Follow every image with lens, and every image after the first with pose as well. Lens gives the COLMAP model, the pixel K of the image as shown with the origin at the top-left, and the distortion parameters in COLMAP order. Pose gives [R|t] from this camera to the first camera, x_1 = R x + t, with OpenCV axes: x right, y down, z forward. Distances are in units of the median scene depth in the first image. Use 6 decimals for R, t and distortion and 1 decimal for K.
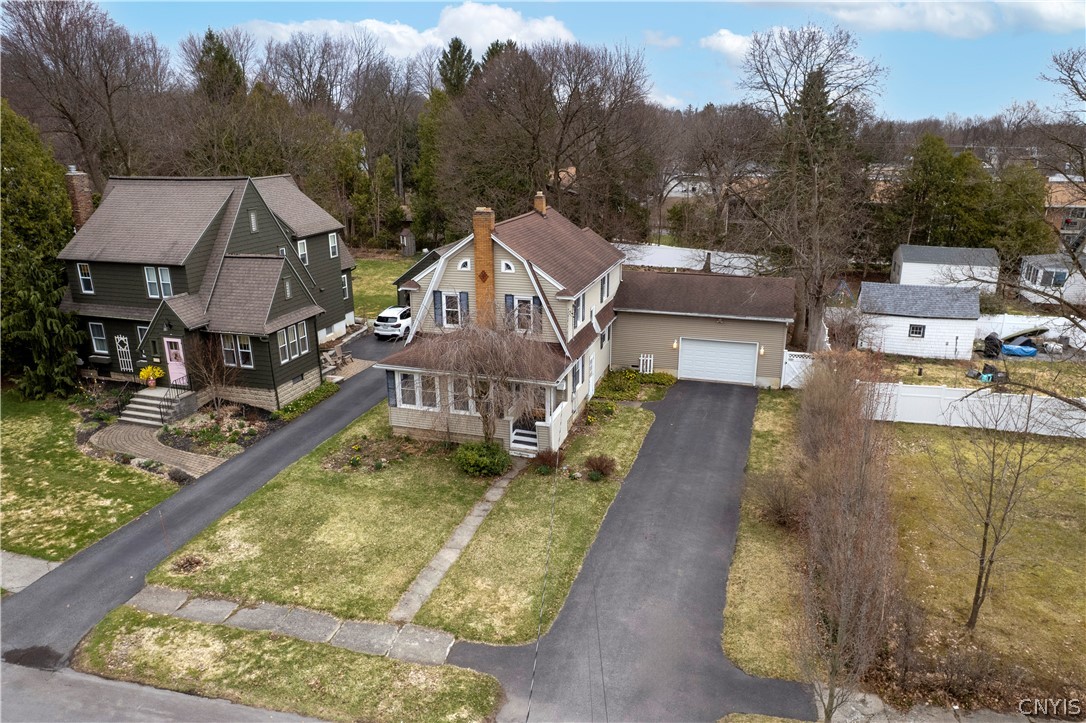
lens RADIAL K [[759.7, 0, 552.4], [0, 759.7, 405.8], [0, 0, 1]] dist [-0.046182, 0.011374]
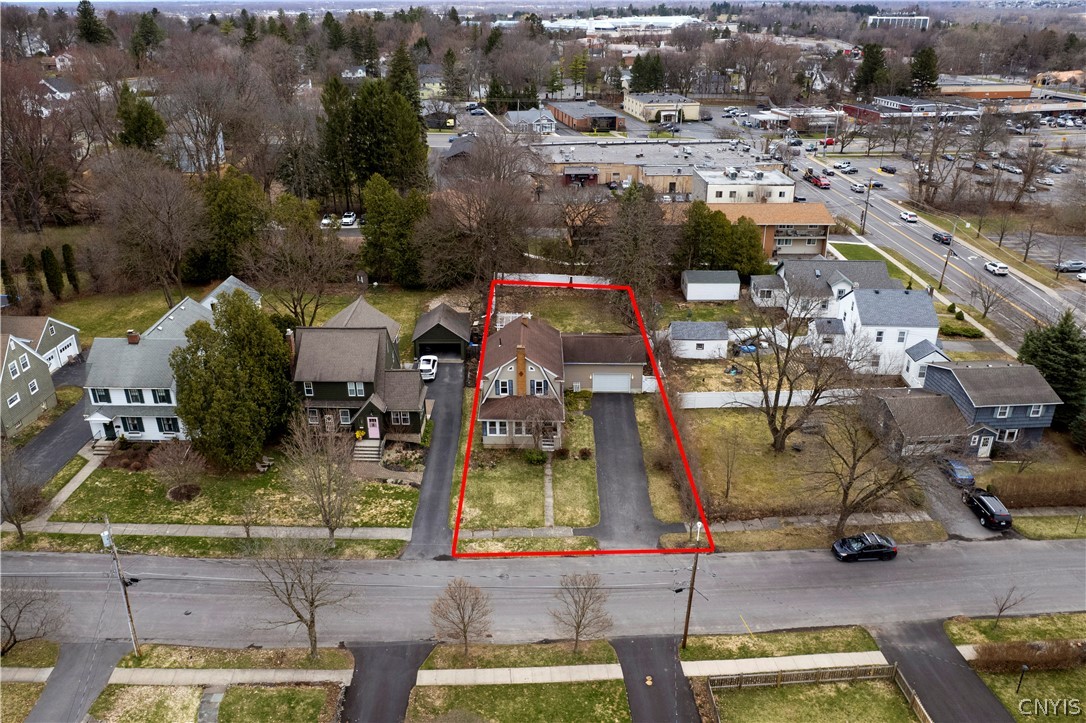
lens RADIAL K [[759.7, 0, 541.3], [0, 759.7, 359.9], [0, 0, 1]] dist [-0.046182, 0.011374]
pose [[0.964606, -0.117891, 0.235874, -0.556301], [0.098798, 0.990917, 0.091231, -0.409474], [-0.244487, -0.064698, 0.967492, -1.176970]]
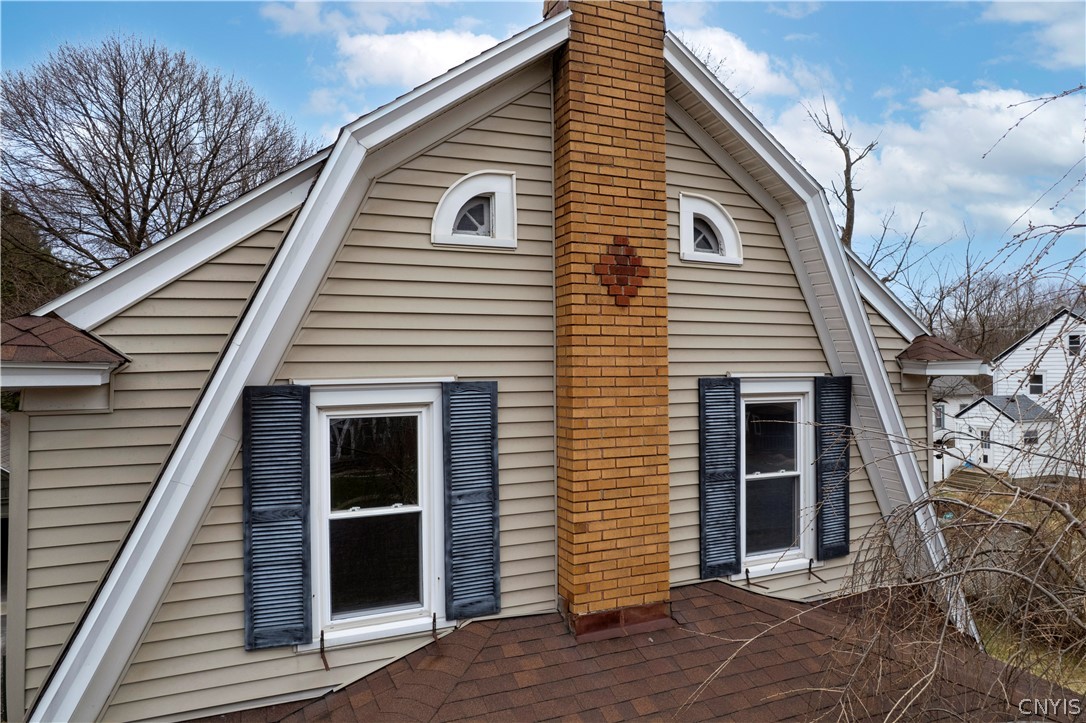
lens RADIAL K [[747.7, 0, 542.9], [0, 747.7, 366.6], [0, 0, 1]] dist [-0.037151, 0.002812]
pose [[0.722019, 0.003704, 0.691863, -0.217731], [0.239584, 0.936778, -0.255042, -0.112938], [-0.649067, 0.349905, 0.675484, 0.905751]]
